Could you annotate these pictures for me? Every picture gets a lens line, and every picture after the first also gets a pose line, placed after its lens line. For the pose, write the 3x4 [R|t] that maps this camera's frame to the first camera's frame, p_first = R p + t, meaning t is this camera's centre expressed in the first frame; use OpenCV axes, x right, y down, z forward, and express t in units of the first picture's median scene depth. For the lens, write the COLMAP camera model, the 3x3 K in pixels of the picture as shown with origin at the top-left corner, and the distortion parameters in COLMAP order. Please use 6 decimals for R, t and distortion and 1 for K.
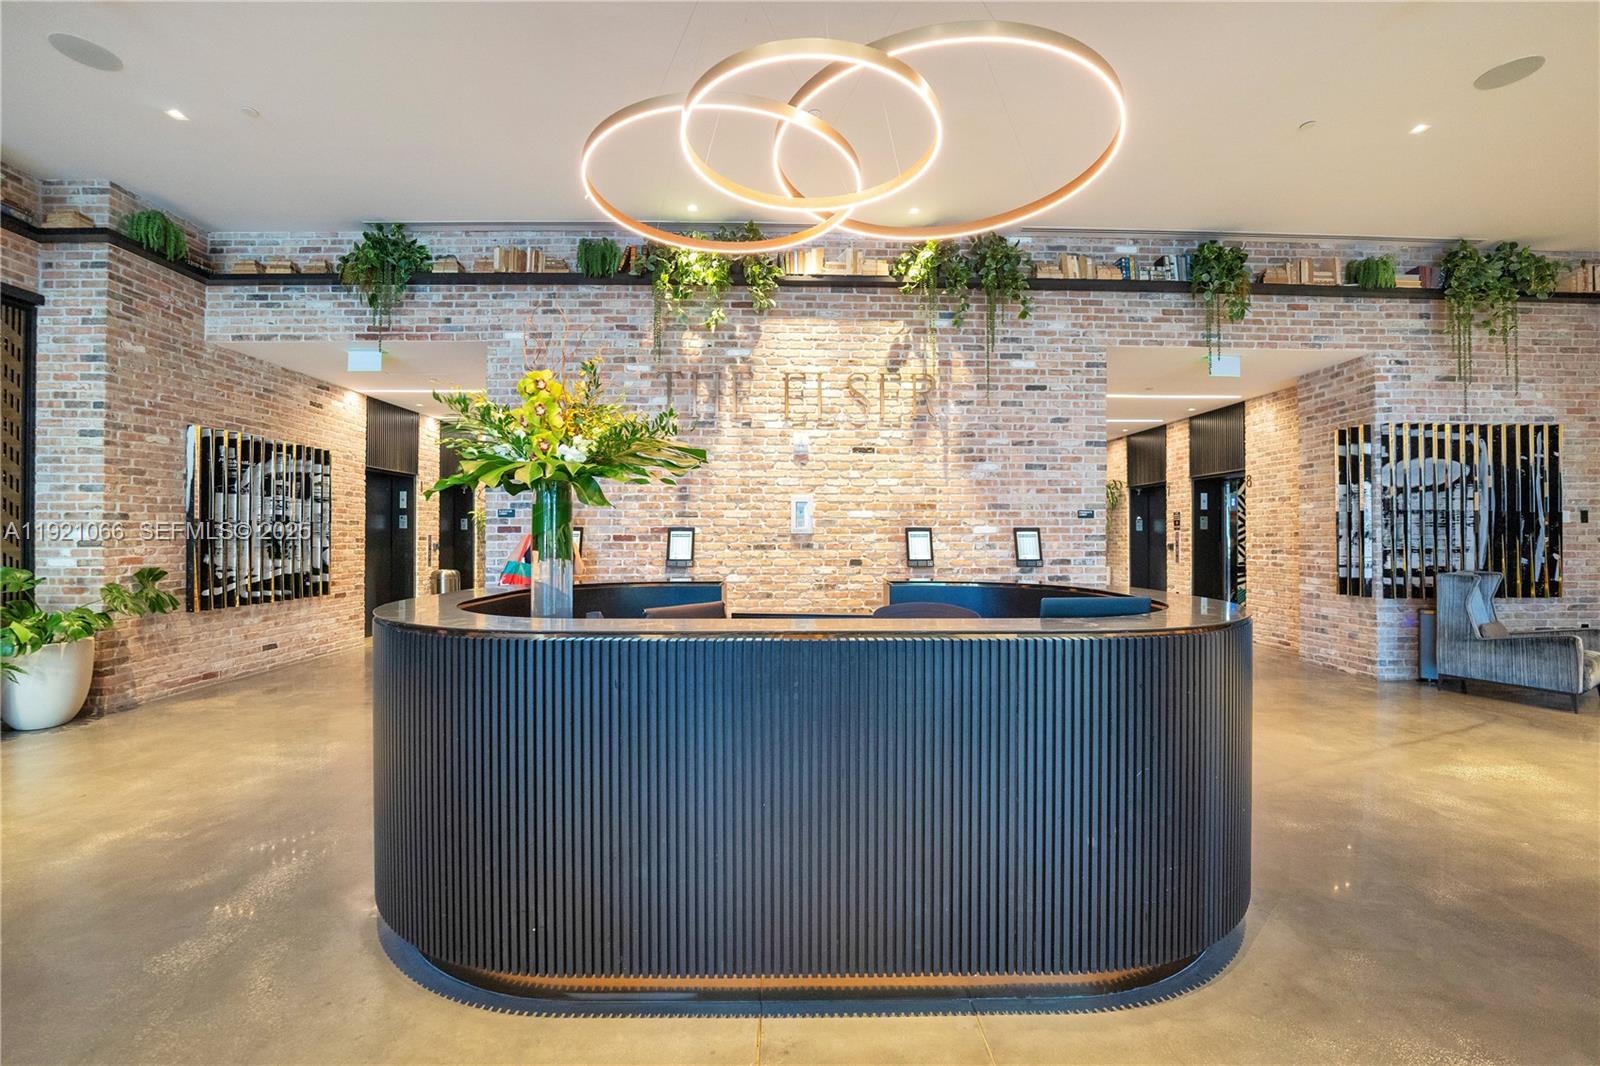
lens RADIAL K [[672.7, 0, 795.5], [0, 672.7, 539.3], [0, 0, 1]] dist [-0.024217, 0.001644]
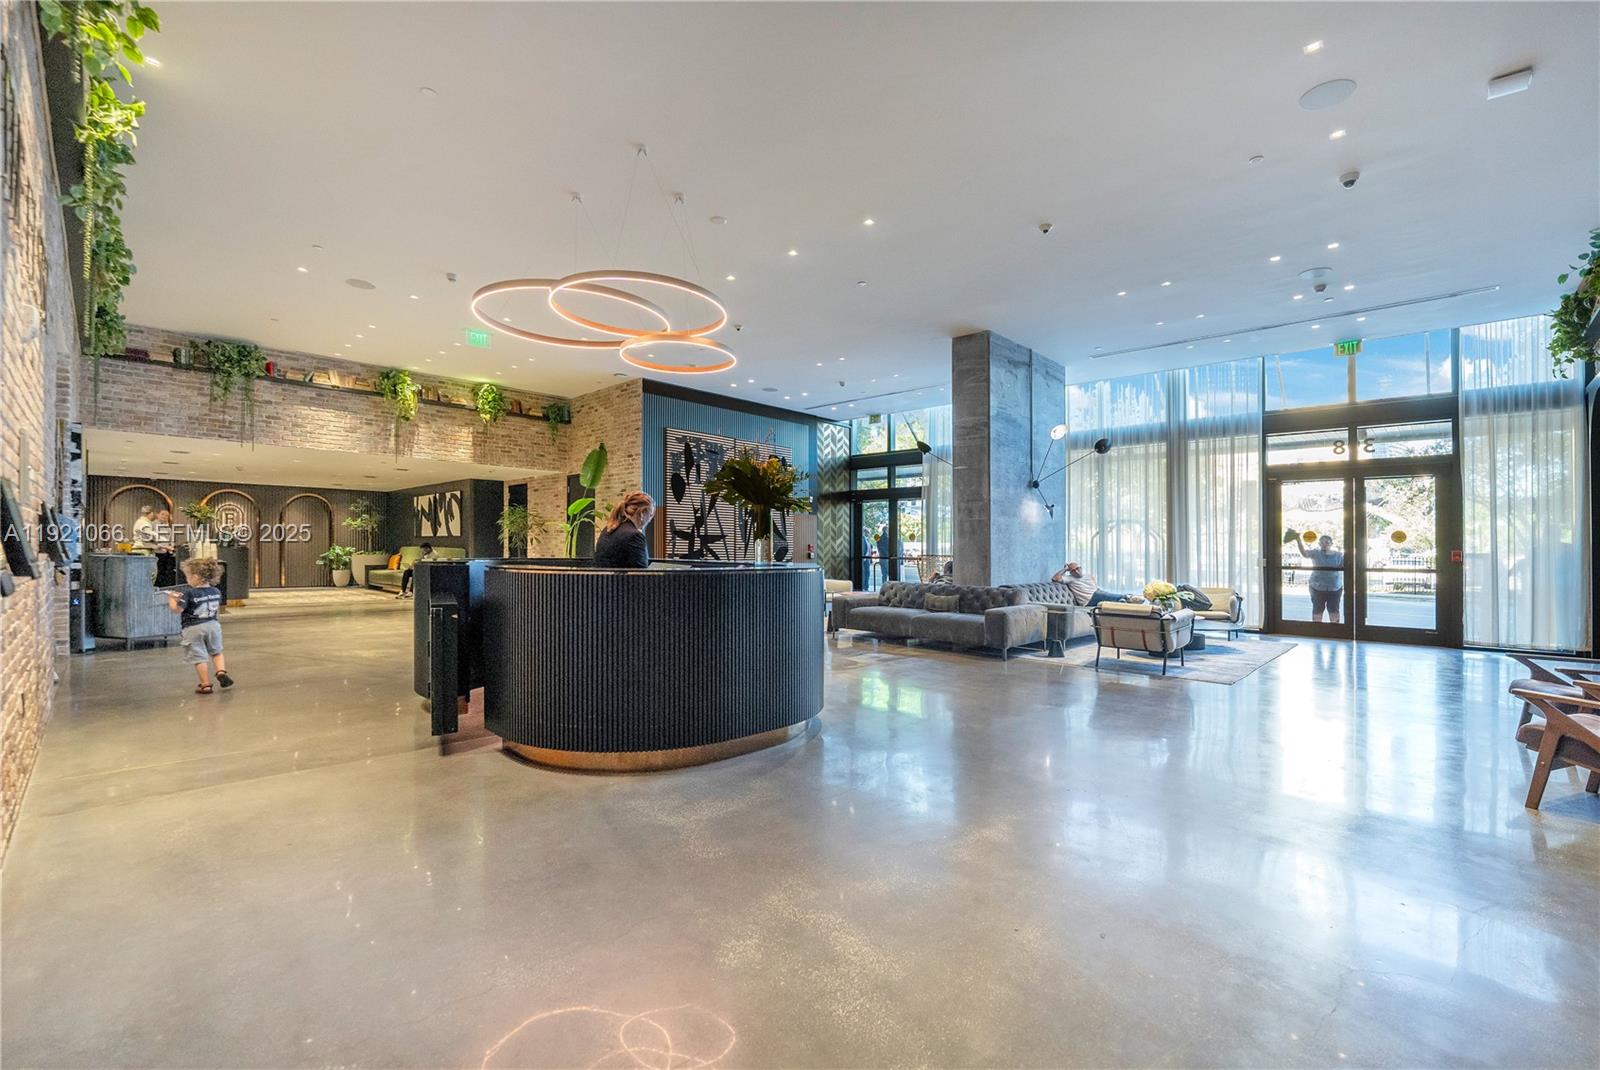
lens RADIAL K [[672.7, 0, 802.6], [0, 672.7, 538.4], [0, 0, 1]] dist [-0.024217, 0.001644]
pose [[-0.709134, -0.000847, 0.705074, -0.756108], [-0.009912, 0.999912, -0.008769, 0.016332], [-0.705004, -0.013207, -0.709080, 0.932281]]
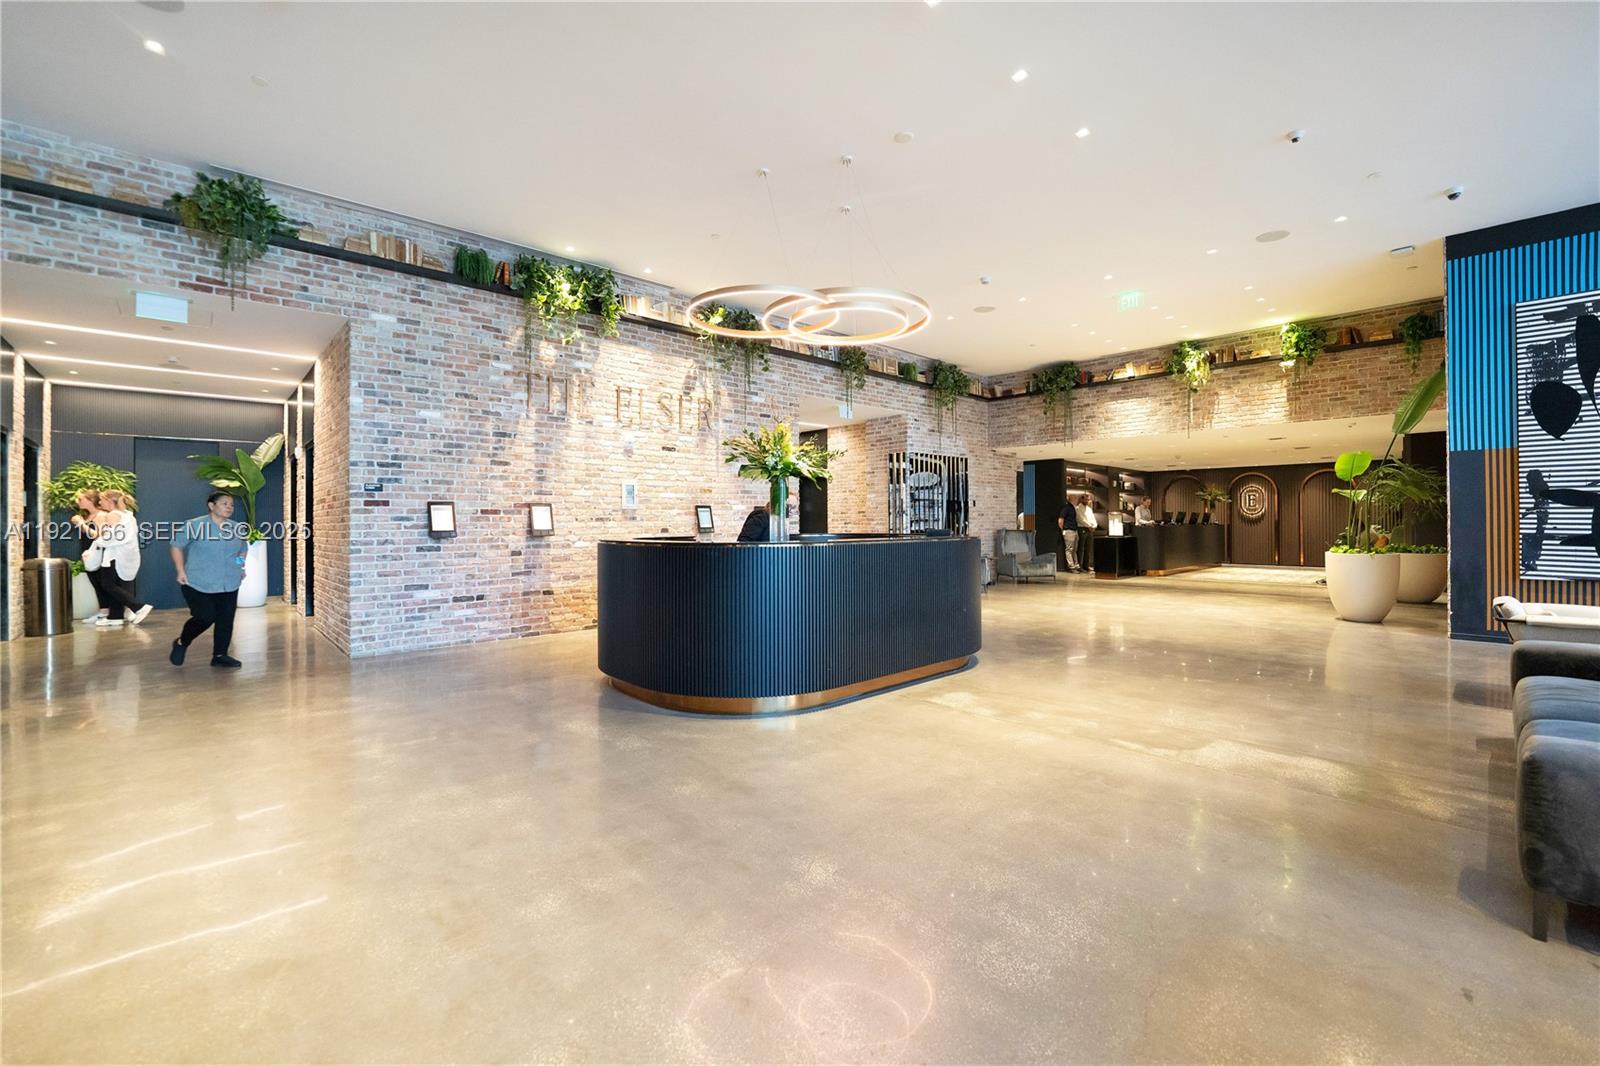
lens RADIAL K [[672.7, 0, 813.9], [0, 672.7, 528.1], [0, 0, 1]] dist [-0.024217, 0.001644]
pose [[0.734424, -0.012138, 0.678583, -0.621157], [0.008107, 0.999926, 0.009111, 0.019848], [-0.678643, -0.001190, 0.734468, -0.215911]]
